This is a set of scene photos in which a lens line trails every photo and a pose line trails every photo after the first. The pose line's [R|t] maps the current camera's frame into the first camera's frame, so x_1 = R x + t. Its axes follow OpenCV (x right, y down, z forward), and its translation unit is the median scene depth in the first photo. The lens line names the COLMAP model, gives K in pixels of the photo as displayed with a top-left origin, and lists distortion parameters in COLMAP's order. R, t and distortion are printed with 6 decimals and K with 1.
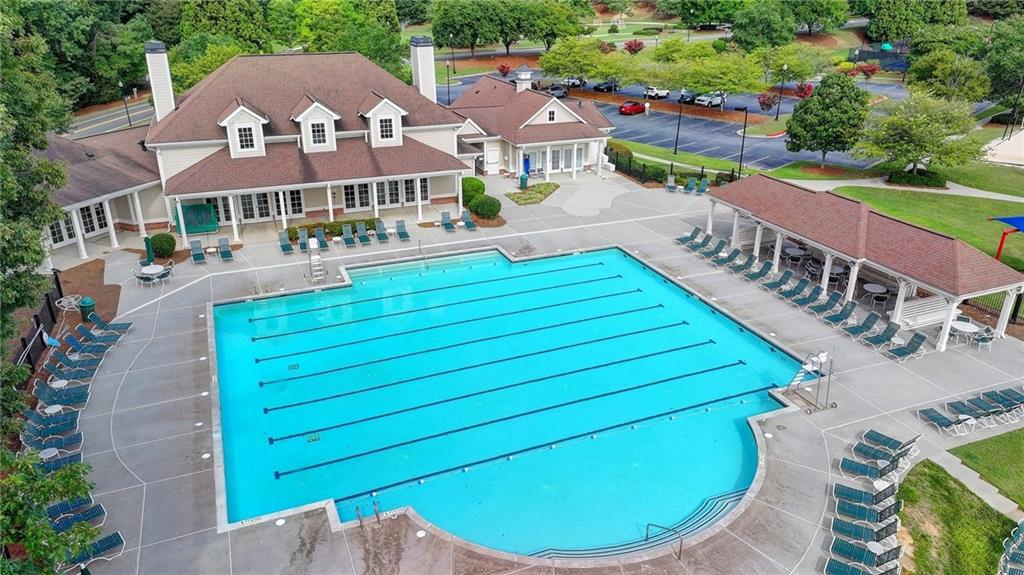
lens RADIAL K [[717.0, 0, 516.0], [0, 717.0, 288.2], [0, 0, 1]] dist [0.003193, 0.008816]
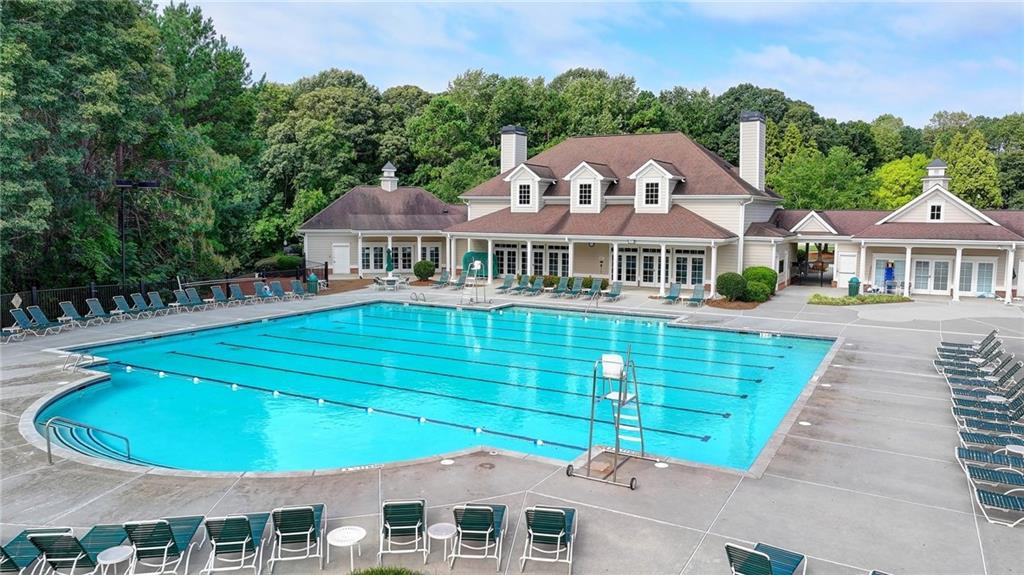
lens RADIAL K [[718.1, 0, 515.7], [0, 718.1, 285.6], [0, 0, 1]] dist [0.003244, 0.005933]
pose [[0.617391, 0.078717, -0.782708, 0.450232], [-0.312761, 0.937523, -0.152415, 0.083012], [0.721810, 0.338900, 0.603438, 0.375680]]
